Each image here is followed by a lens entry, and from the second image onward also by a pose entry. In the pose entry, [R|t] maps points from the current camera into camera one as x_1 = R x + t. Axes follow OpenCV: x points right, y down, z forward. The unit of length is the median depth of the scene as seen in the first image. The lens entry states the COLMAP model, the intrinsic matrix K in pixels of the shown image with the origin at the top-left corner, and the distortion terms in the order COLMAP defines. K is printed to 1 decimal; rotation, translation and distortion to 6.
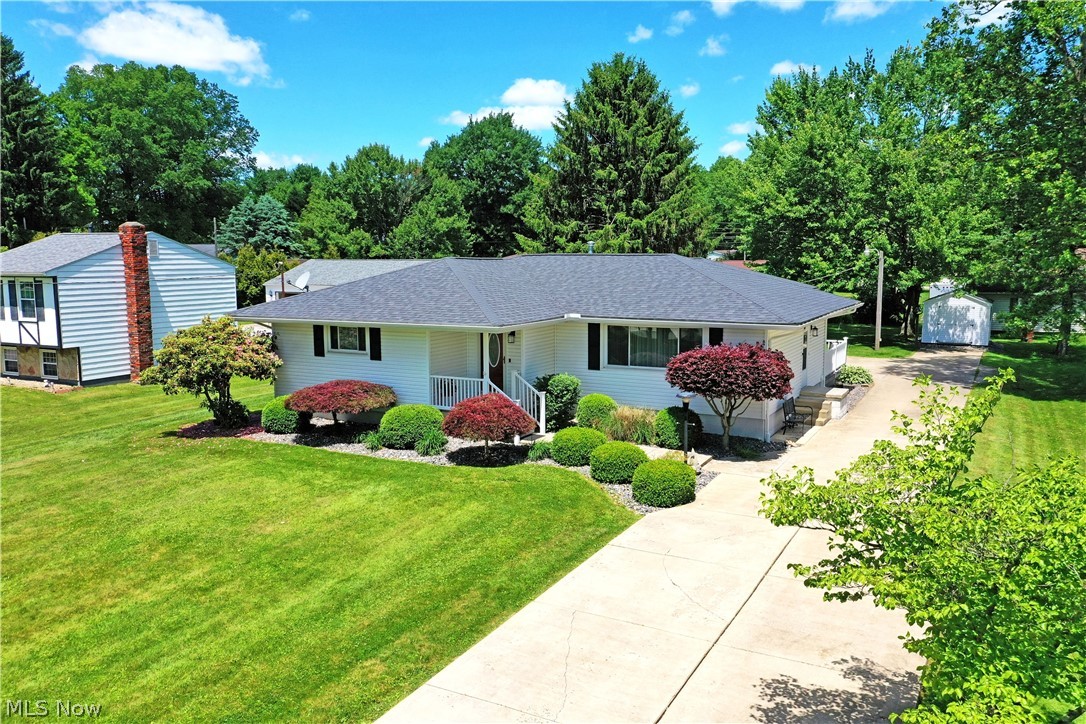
lens RADIAL K [[857.3, 0, 539.3], [0, 857.3, 362.0], [0, 0, 1]] dist [0.011027, 0.005684]
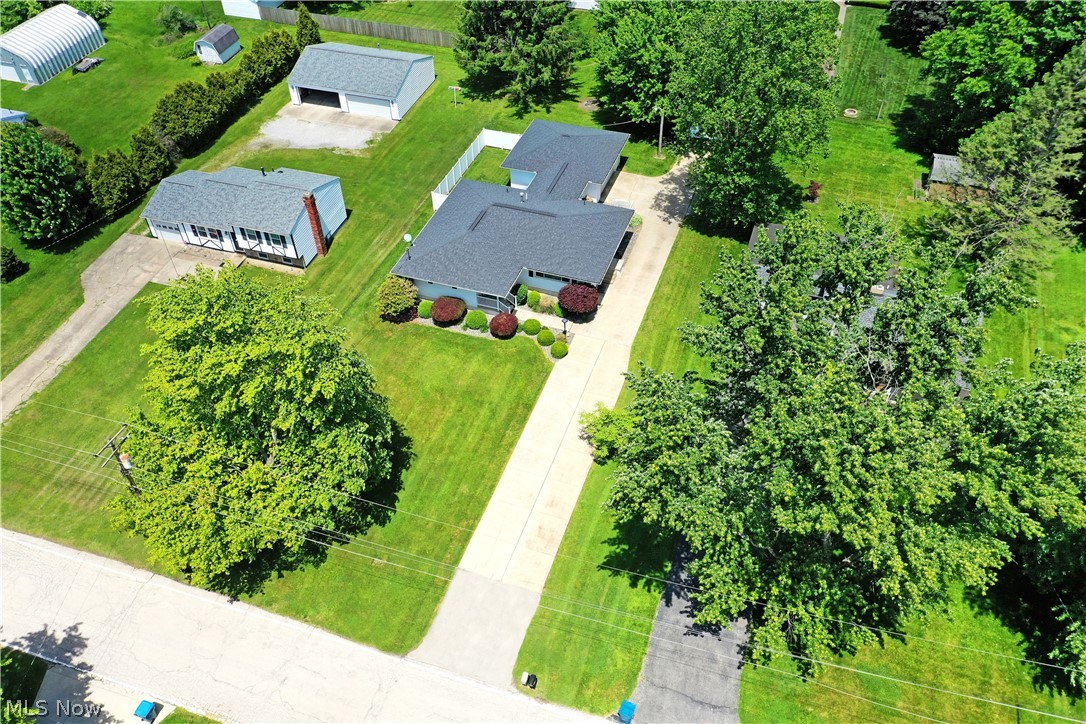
lens RADIAL K [[857.3, 0, 539.3], [0, 857.3, 362.0], [0, 0, 1]] dist [0.011027, 0.005684]
pose [[0.988023, -0.118480, 0.098858, -0.164661], [0.034963, 0.795890, 0.604431, -1.103208], [-0.150293, -0.593736, 0.790500, -1.028664]]
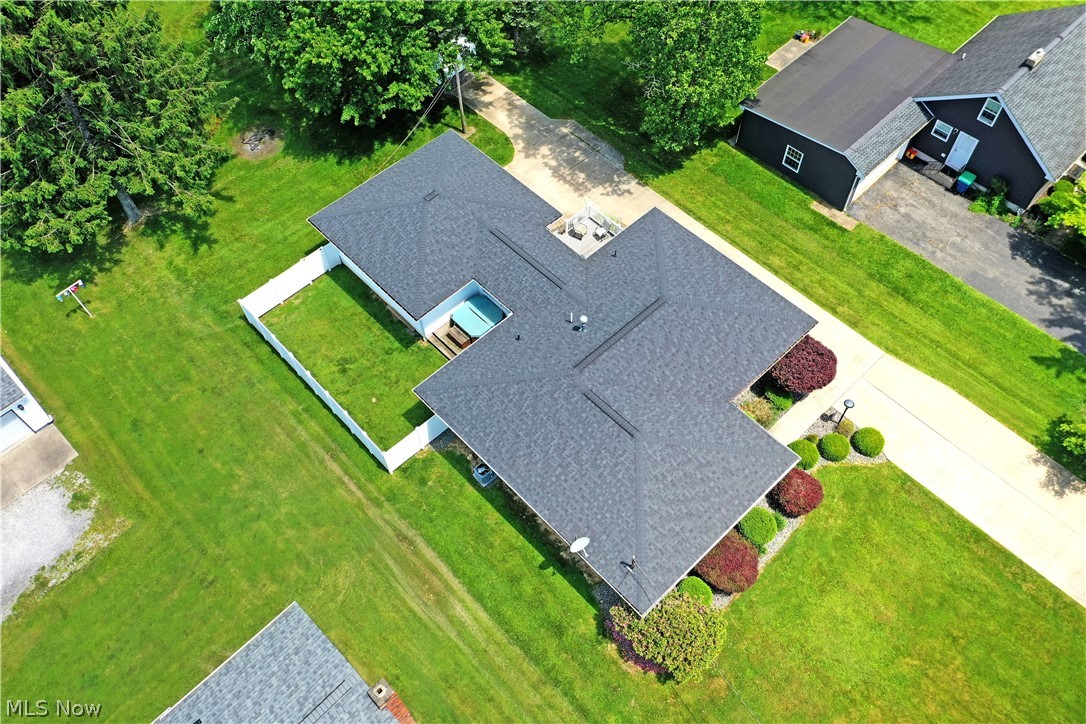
lens RADIAL K [[857.3, 0, 539.3], [0, 857.3, 362.0], [0, 0, 1]] dist [0.011027, 0.005684]
pose [[0.311146, -0.792953, 0.523845, -0.617219], [0.140395, 0.583510, 0.799879, -1.034274], [-0.939935, -0.175334, 0.292883, 0.655493]]
